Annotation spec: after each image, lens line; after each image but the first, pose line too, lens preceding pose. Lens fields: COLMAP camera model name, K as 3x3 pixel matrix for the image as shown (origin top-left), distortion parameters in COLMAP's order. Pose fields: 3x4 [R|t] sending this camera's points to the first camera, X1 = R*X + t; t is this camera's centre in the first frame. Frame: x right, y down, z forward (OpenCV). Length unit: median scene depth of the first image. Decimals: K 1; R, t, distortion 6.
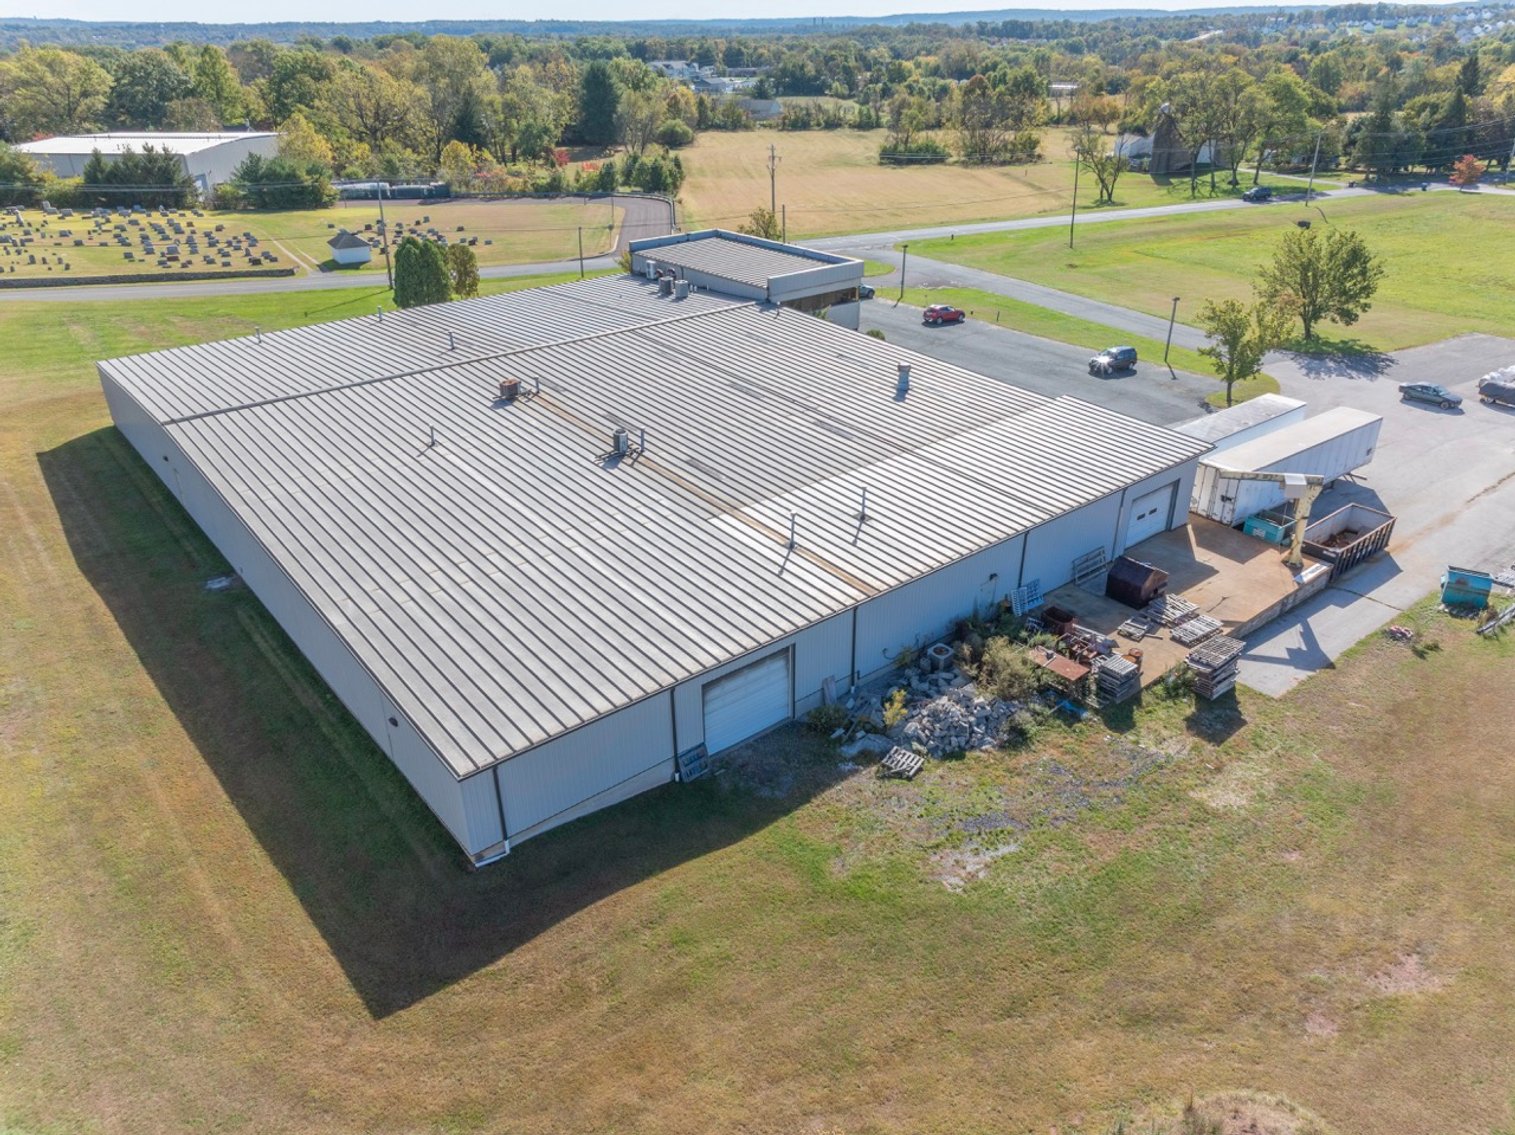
lens RADIAL K [[1046.3, 0, 757.5], [0, 1046.3, 567.5], [0, 0, 1]] dist [-0.038820, 0.037403]
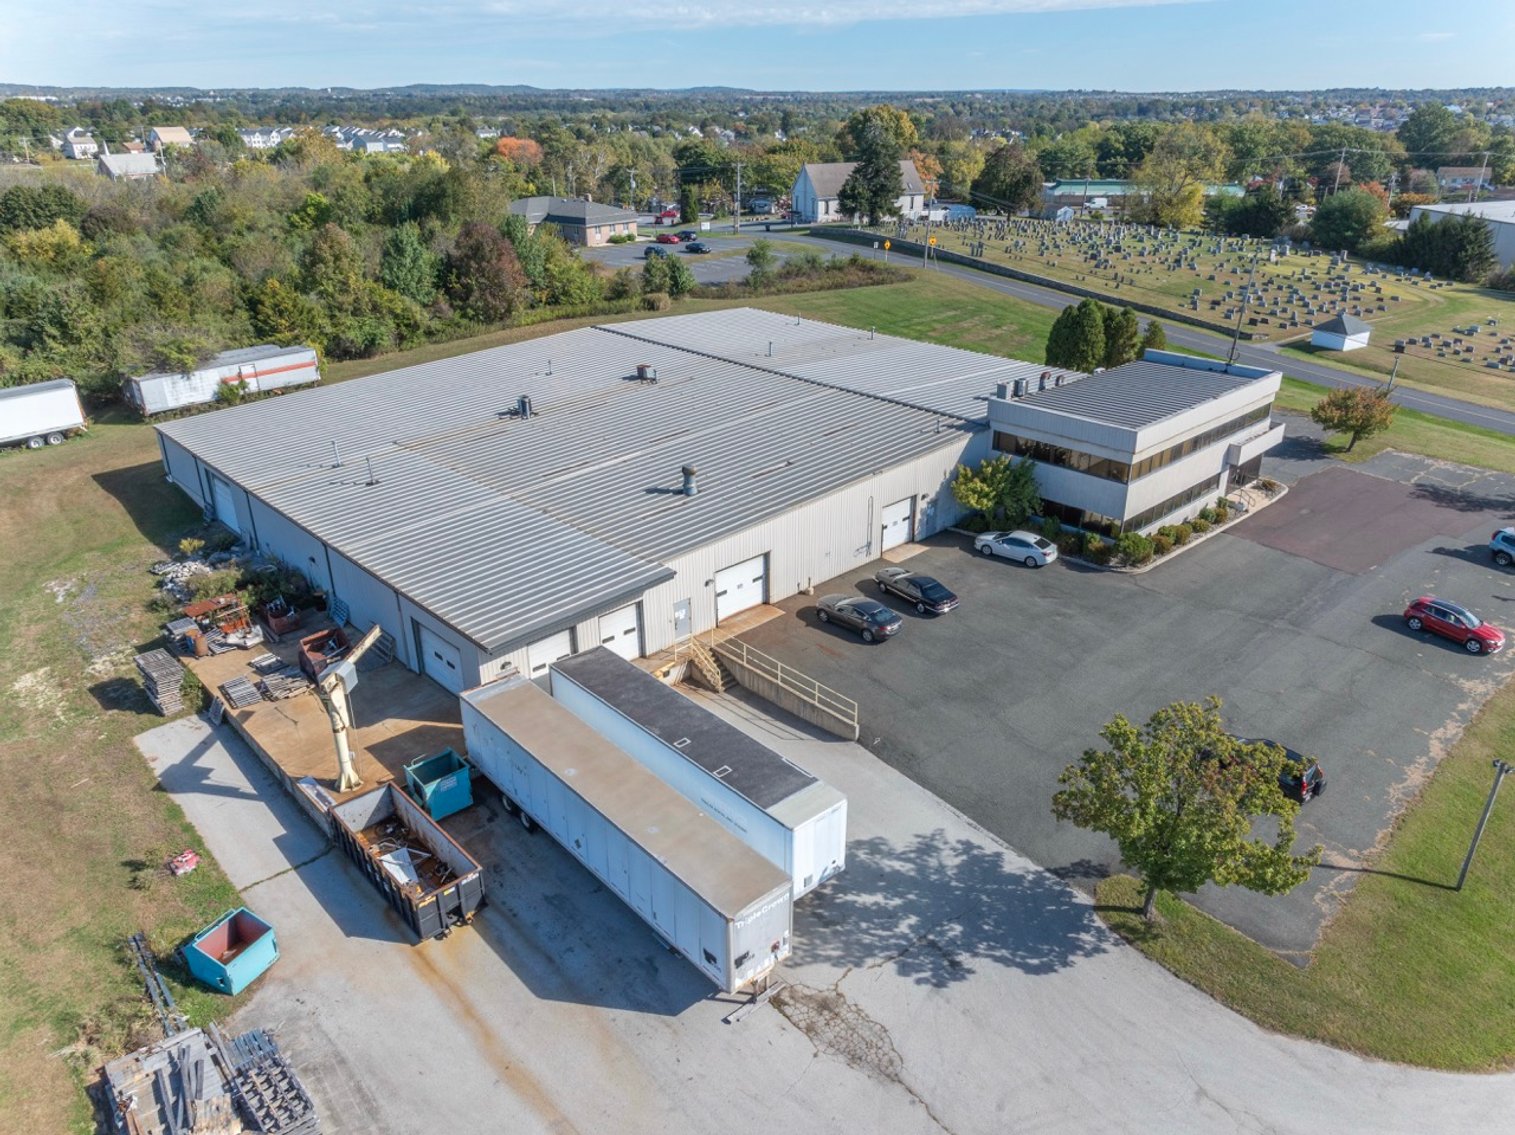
lens RADIAL K [[1046.3, 0, 757.5], [0, 1046.3, 567.5], [0, 0, 1]] dist [-0.038820, 0.037403]
pose [[0.089233, 0.423672, -0.901410, 1.294658], [-0.461443, 0.819620, 0.339550, -0.594790], [0.882671, 0.385650, 0.268637, 1.108060]]
